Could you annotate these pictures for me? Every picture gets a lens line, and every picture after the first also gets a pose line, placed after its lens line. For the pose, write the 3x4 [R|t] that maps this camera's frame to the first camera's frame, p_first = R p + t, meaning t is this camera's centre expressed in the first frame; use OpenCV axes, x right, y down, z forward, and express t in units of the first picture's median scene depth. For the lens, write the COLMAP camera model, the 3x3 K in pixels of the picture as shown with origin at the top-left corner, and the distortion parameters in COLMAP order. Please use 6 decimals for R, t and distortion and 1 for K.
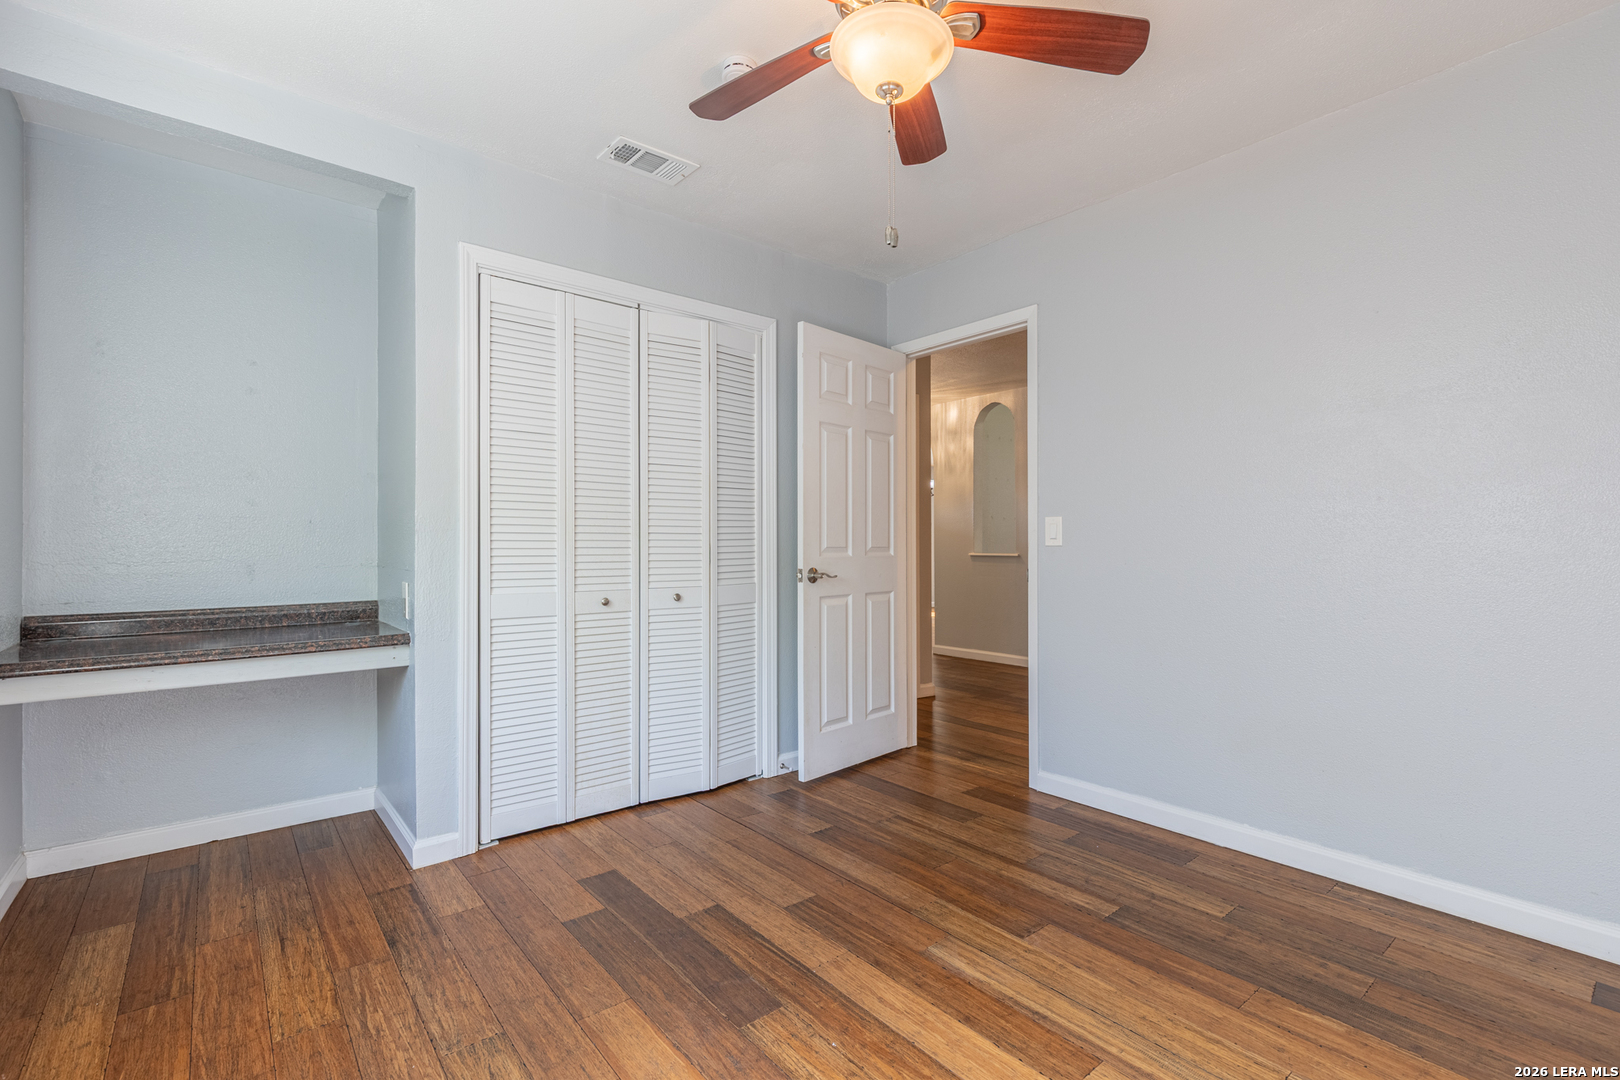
lens RADIAL K [[732.7, 0, 820.1], [0, 732.7, 538.4], [0, 0, 1]] dist [0.004324, 0.000063]
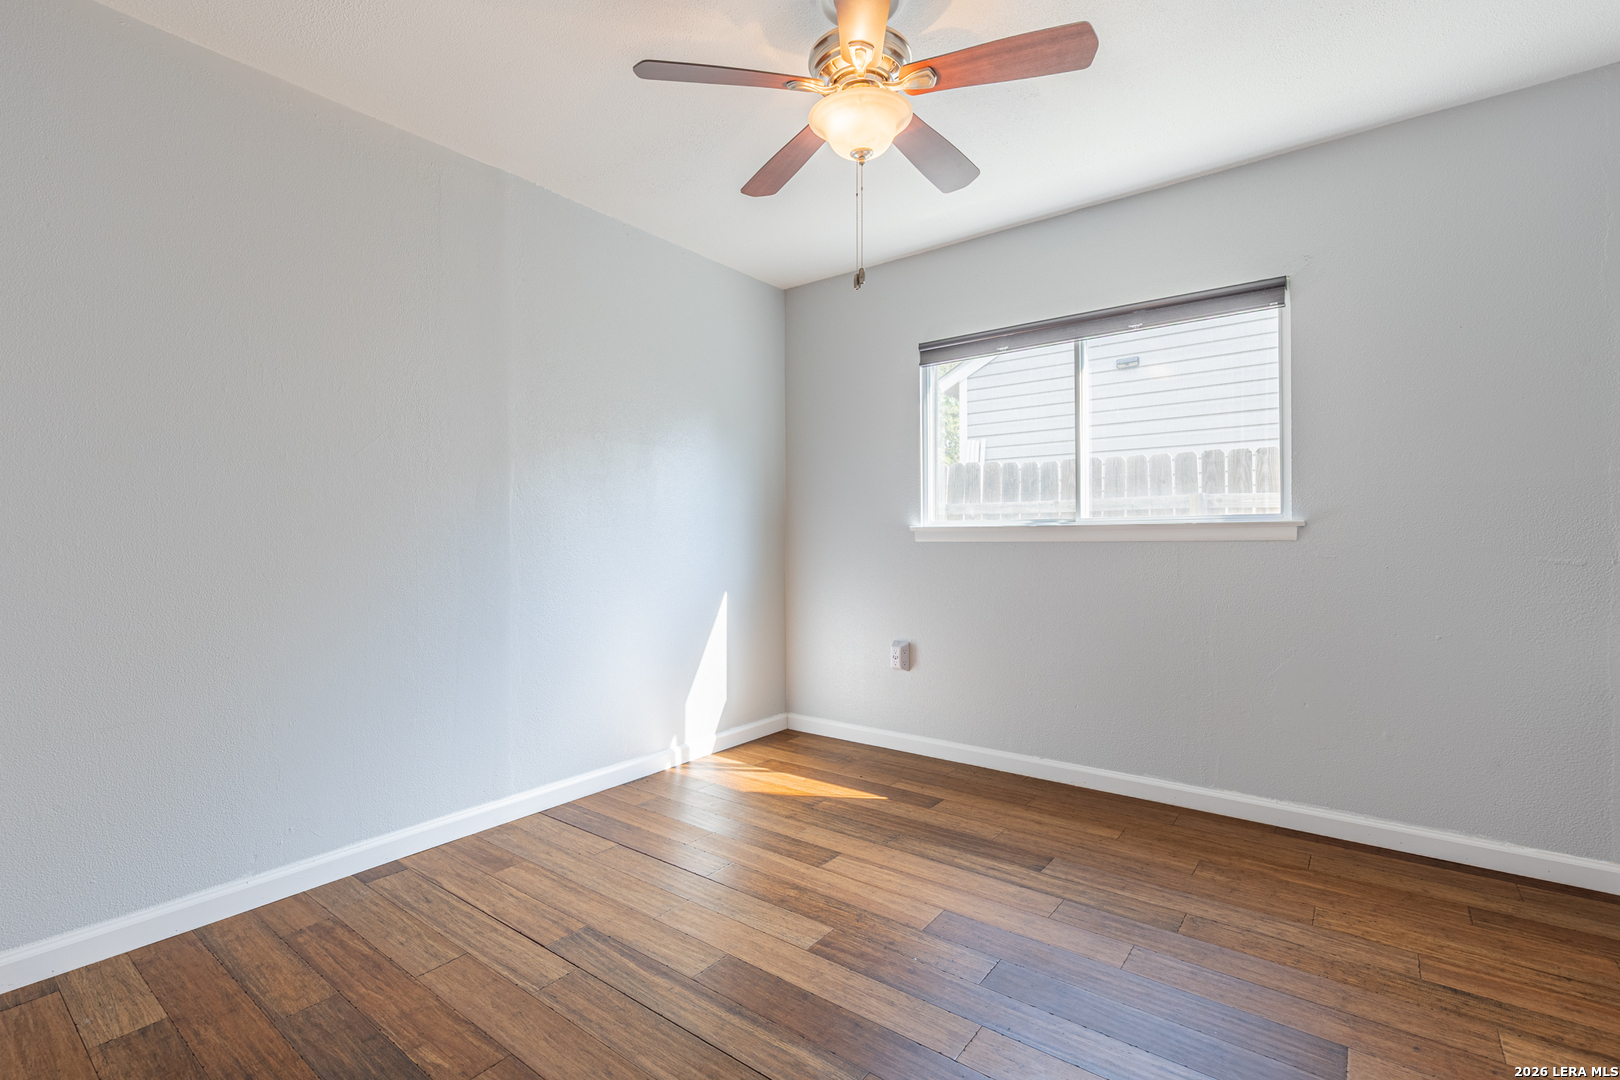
lens RADIAL K [[732.7, 0, 820.1], [0, 732.7, 538.4], [0, 0, 1]] dist [0.004324, 0.000063]
pose [[-0.974223, 0.009727, -0.225378, 0.397586], [0.010695, 0.999938, -0.003073, 0.013146], [0.225335, -0.005404, -0.974266, 1.971089]]
